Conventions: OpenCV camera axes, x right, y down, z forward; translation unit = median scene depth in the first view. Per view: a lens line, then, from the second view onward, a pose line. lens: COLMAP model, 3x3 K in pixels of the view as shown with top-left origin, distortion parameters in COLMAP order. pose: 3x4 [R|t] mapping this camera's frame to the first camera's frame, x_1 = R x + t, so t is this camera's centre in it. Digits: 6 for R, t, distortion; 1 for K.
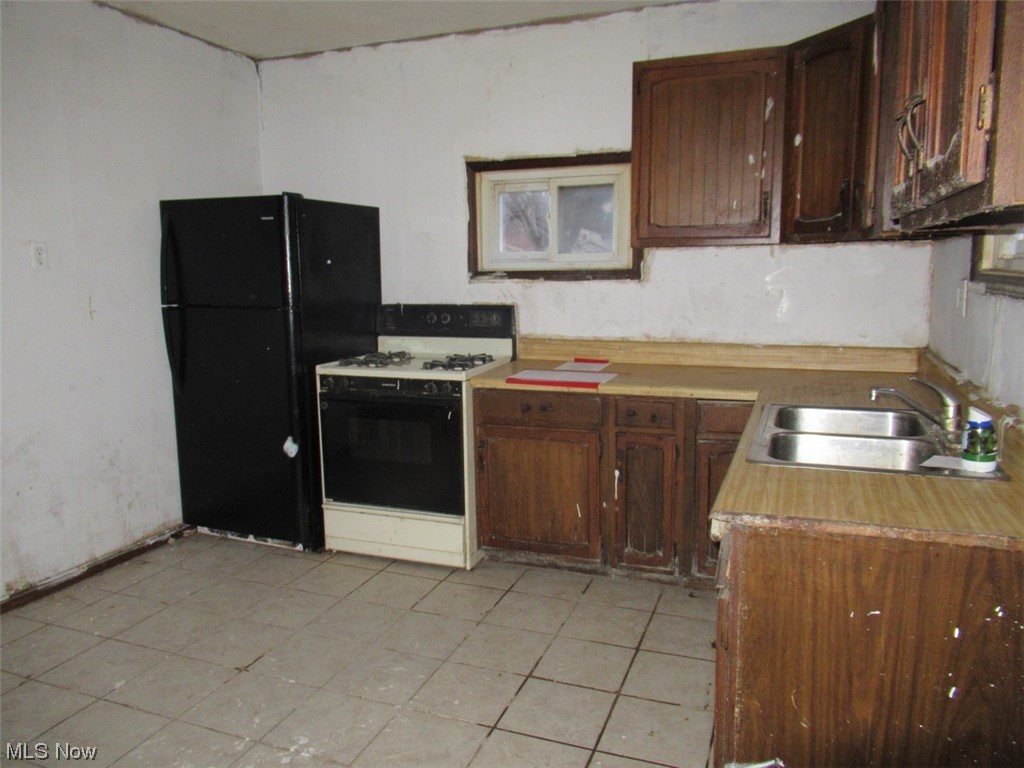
lens RADIAL K [[759.1, 0, 512.0], [0, 759.1, 384.0], [0, 0, 1]] dist [-0.002494, -0.001009]
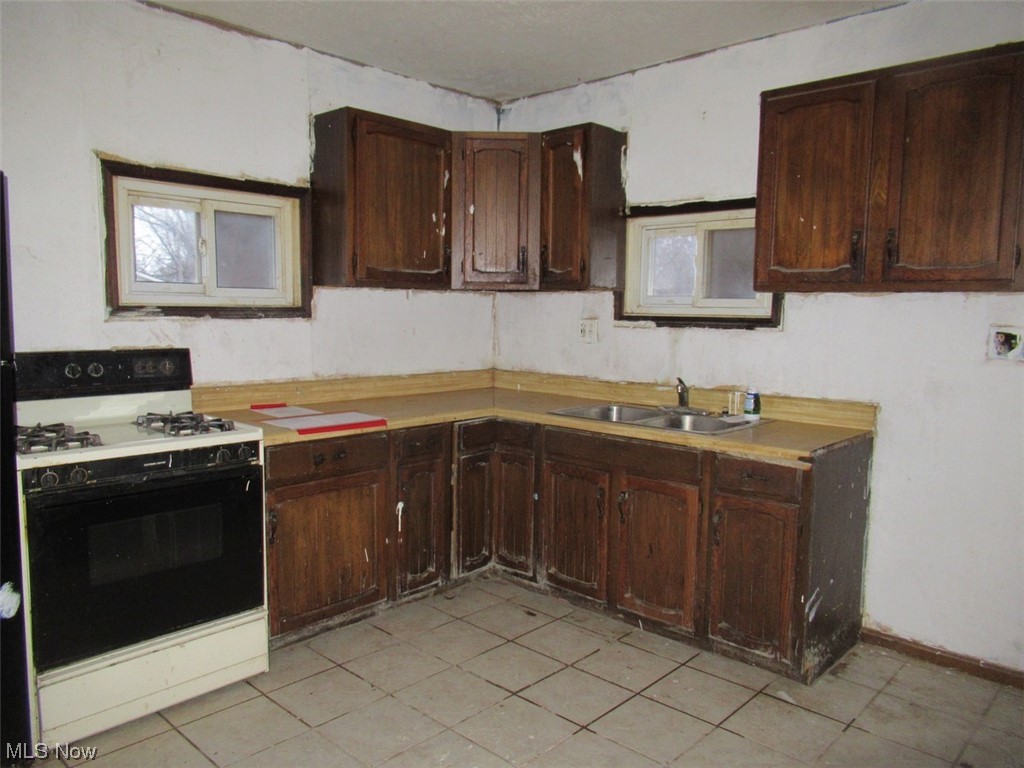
lens RADIAL K [[759.1, 0, 512.0], [0, 759.1, 384.0], [0, 0, 1]] dist [-0.002494, -0.001009]
pose [[0.382587, -0.073611, 0.920983, -0.658030], [0.122657, 0.992045, 0.028338, -0.049858], [-0.915742, 0.102123, 0.388572, 0.398044]]
